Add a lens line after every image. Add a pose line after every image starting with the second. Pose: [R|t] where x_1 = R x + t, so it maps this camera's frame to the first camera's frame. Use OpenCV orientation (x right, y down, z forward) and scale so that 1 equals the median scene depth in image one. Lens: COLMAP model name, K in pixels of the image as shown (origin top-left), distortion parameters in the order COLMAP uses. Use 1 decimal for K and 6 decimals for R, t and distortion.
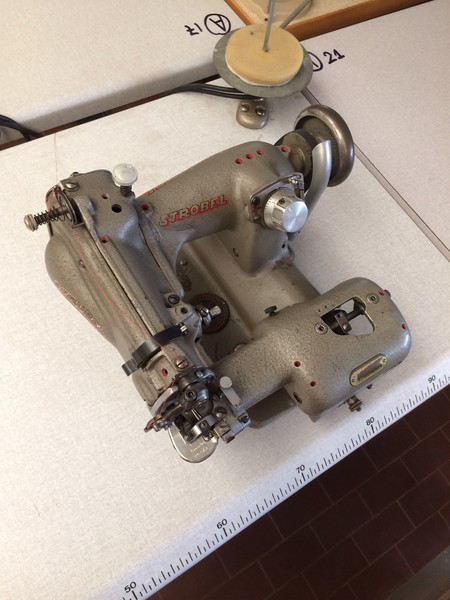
lens RADIAL K [[519.1, 0, 225.0], [0, 519.1, 300.0], [0, 0, 1]] dist [0.074830, -0.102570]
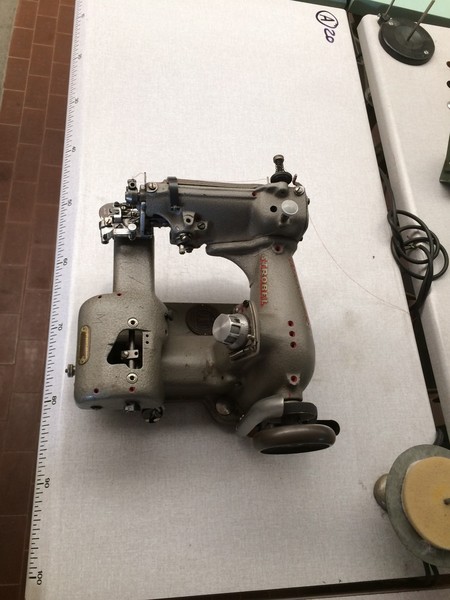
lens RADIAL K [[519.1, 0, 225.0], [0, 519.1, 300.0], [0, 0, 1]] dist [0.074830, -0.102570]
pose [[-0.447149, 0.682986, -0.577570, 0.890814], [-0.881580, -0.227331, 0.413687, -0.741891], [0.151243, 0.694154, 0.703758, 0.151114]]
